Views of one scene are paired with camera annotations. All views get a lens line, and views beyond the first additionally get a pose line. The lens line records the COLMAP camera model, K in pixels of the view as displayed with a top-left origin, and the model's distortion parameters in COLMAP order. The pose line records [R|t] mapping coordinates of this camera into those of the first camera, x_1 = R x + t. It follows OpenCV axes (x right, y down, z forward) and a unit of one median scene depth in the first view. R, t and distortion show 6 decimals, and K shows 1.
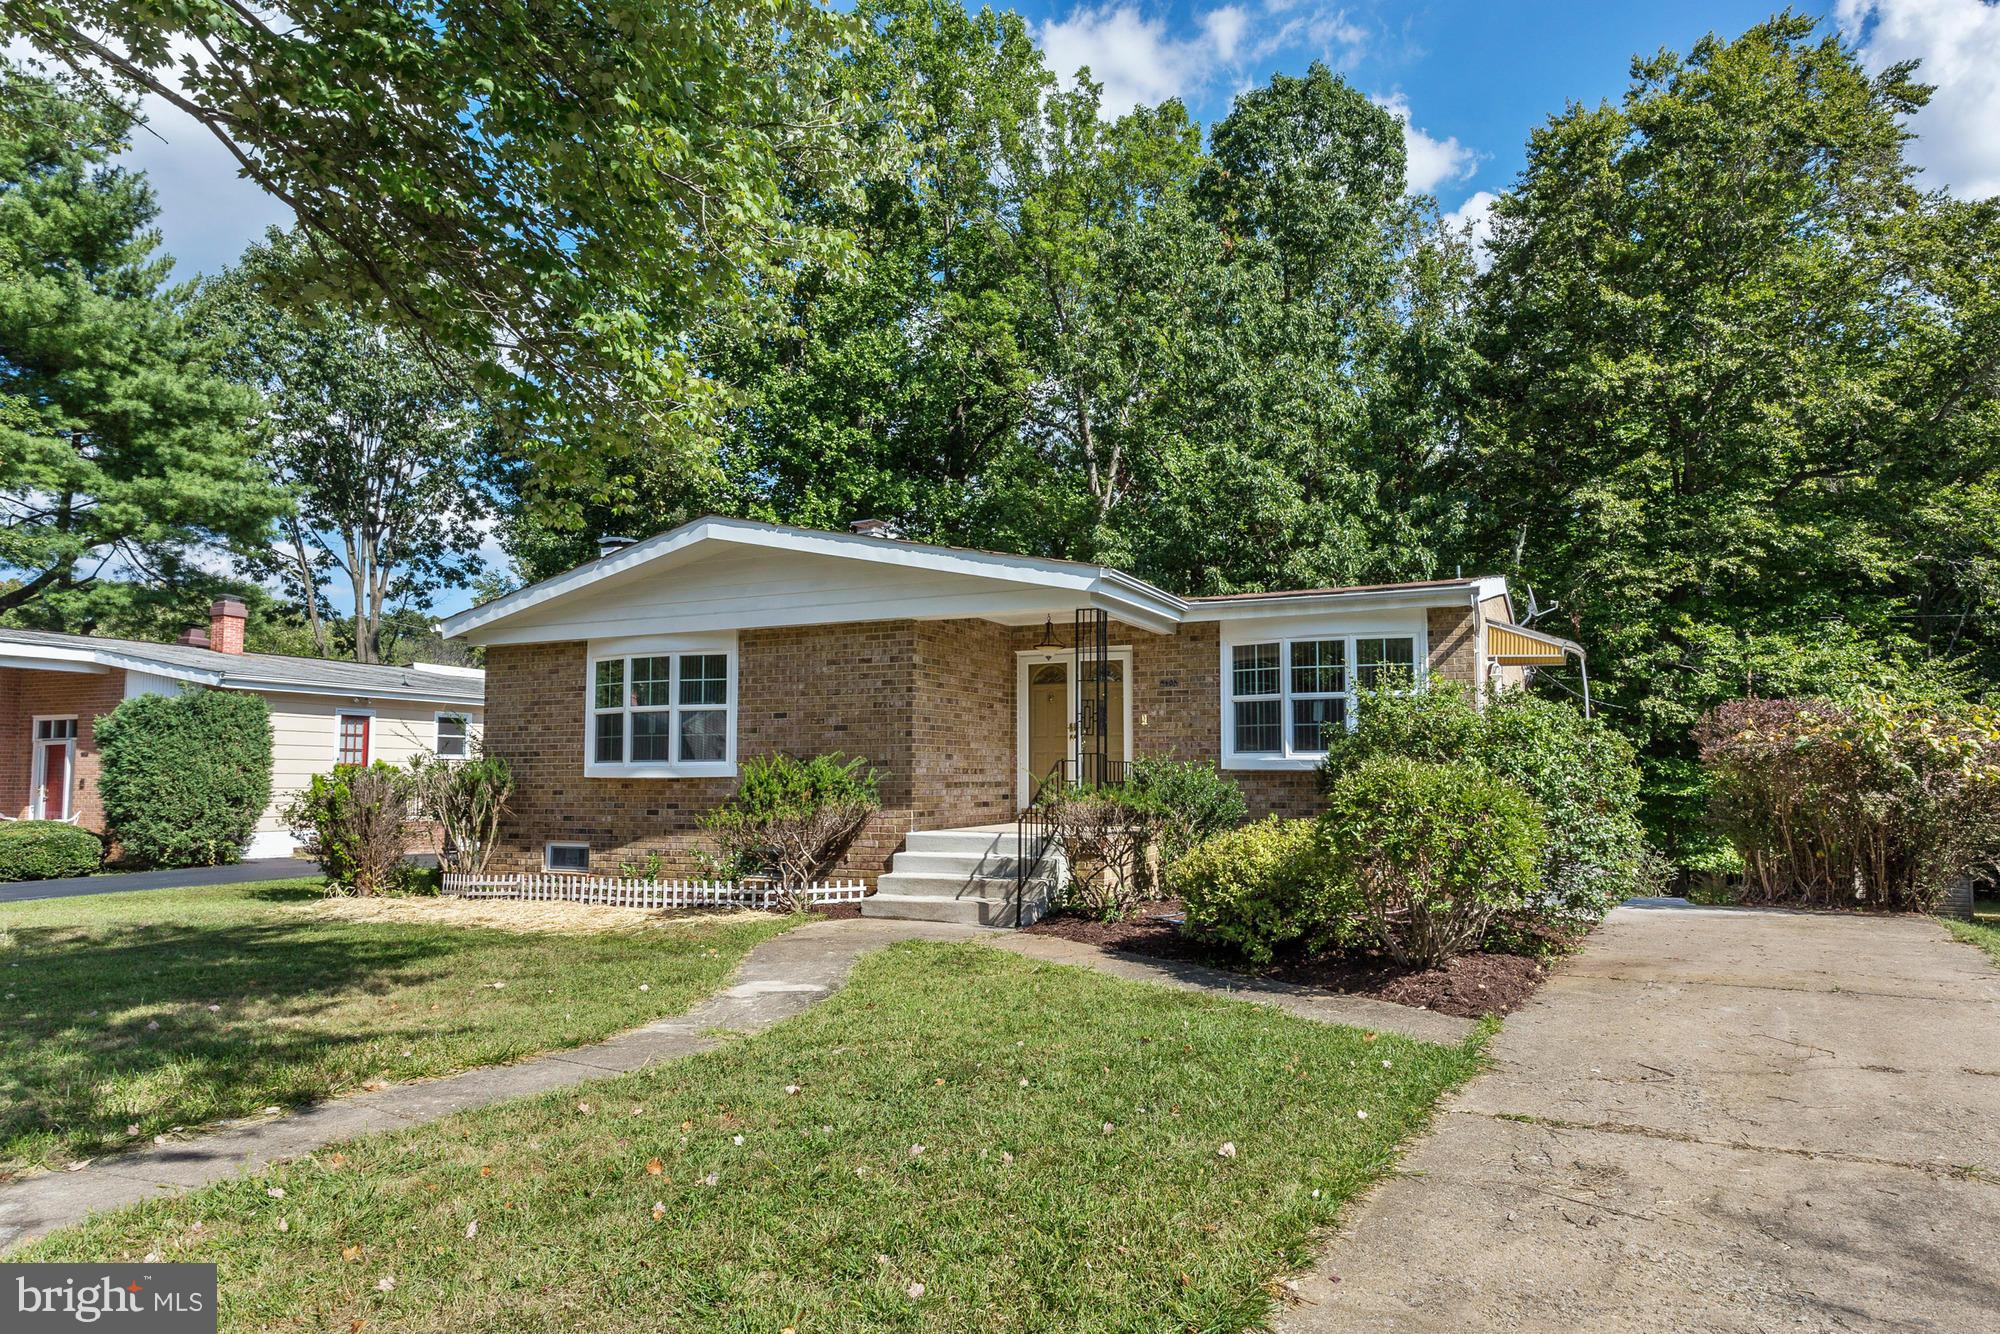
lens RADIAL K [[1147.2, 0, 999.3], [0, 1147.2, 694.4], [0, 0, 1]] dist [0.002501, 0.002398]
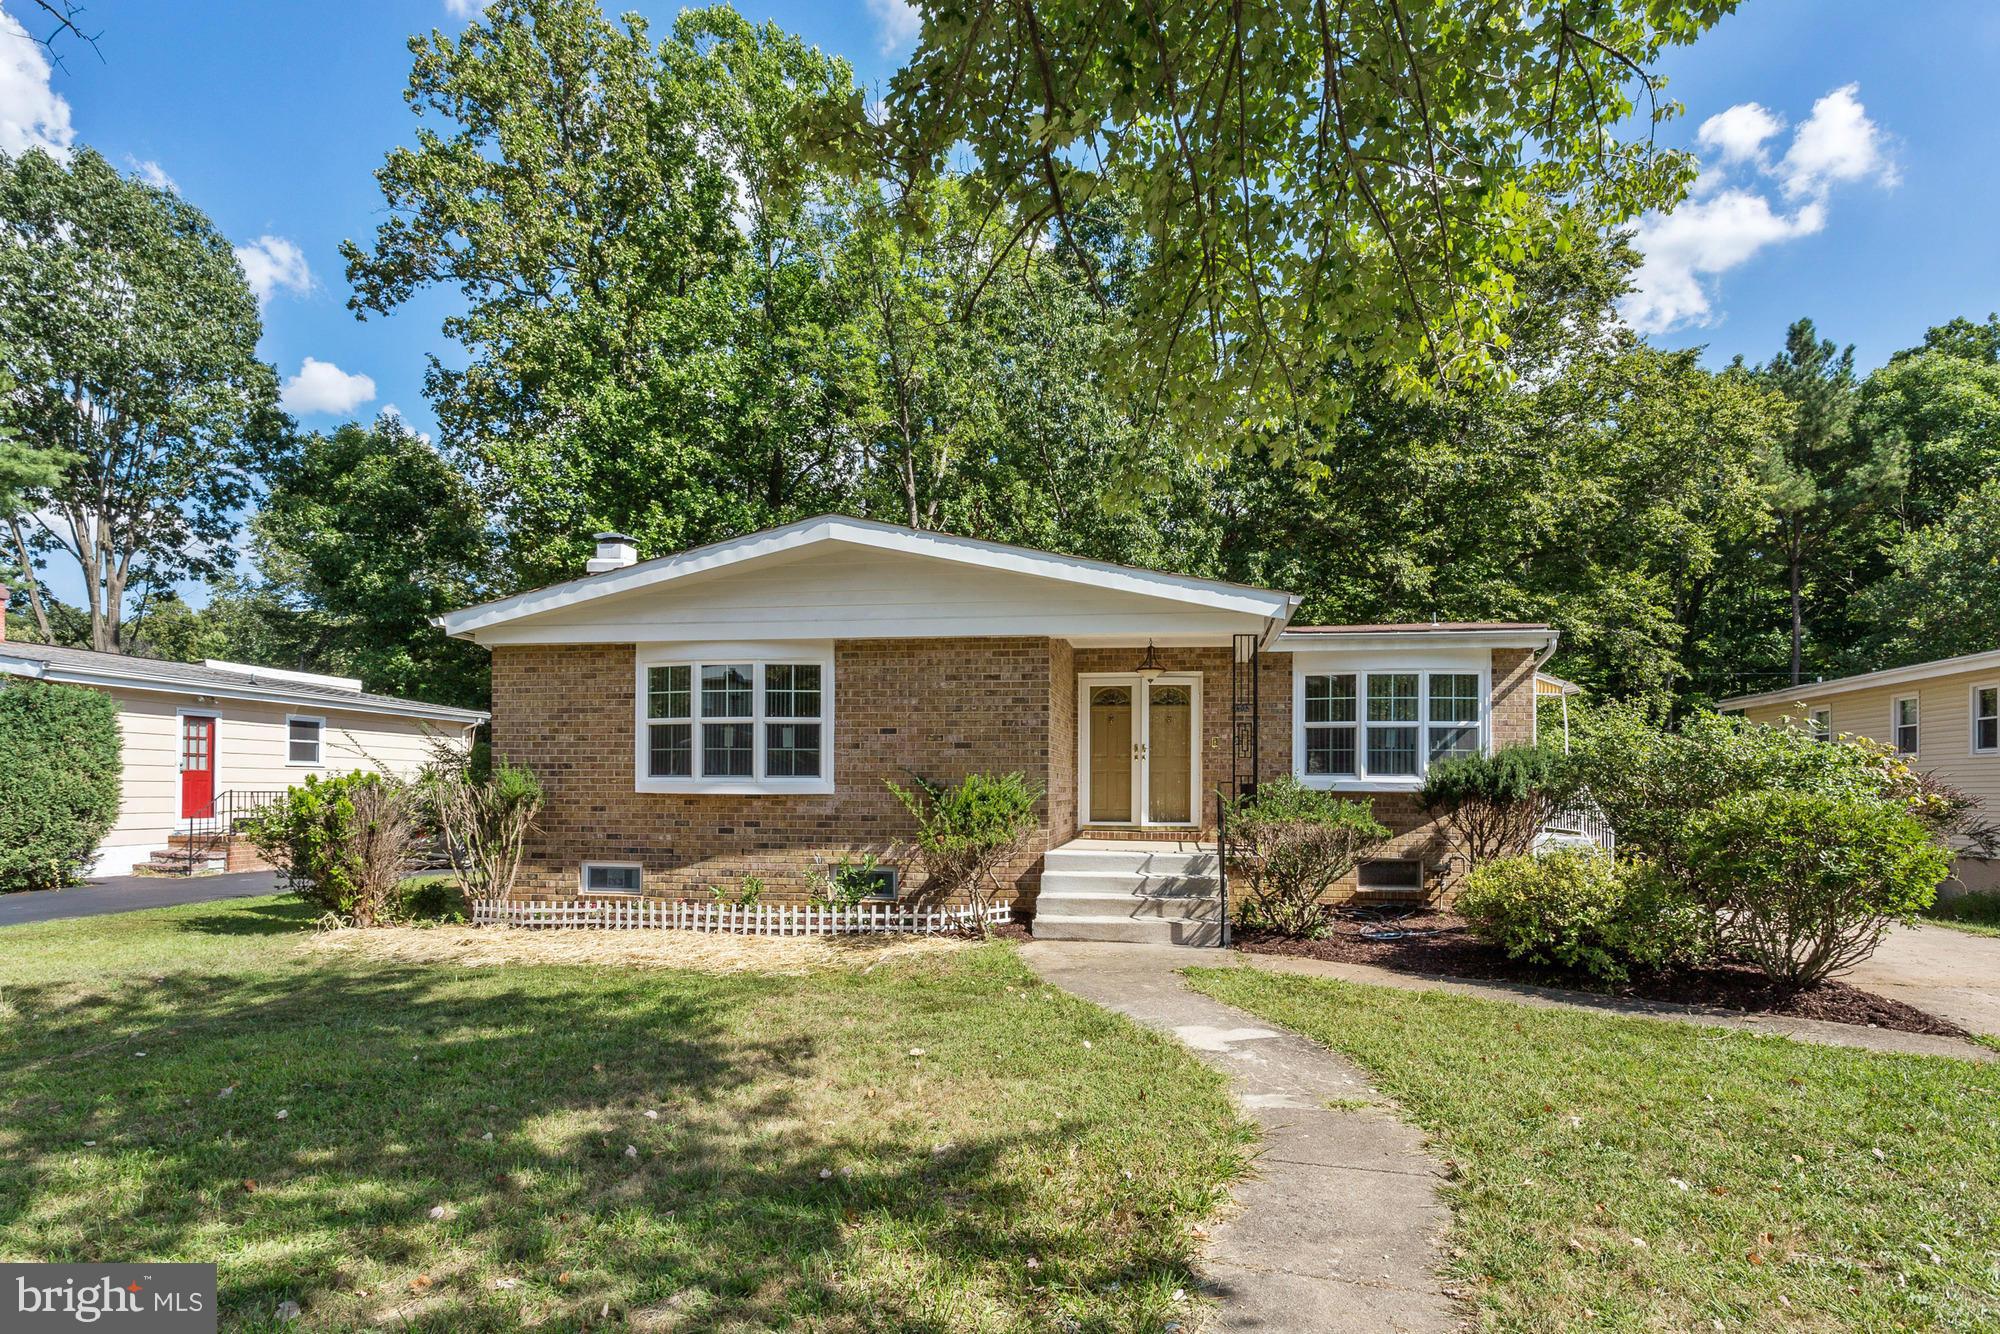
lens RADIAL K [[997.8, 0, 1001.1], [0, 997.8, 781.6], [0, 0, 1]] dist [0.002230, 0.000378]
pose [[0.964952, 0.009097, 0.262267, -0.286526], [-0.026929, 0.997556, 0.064479, 0.003743], [-0.261039, -0.069282, 0.962839, 0.149092]]
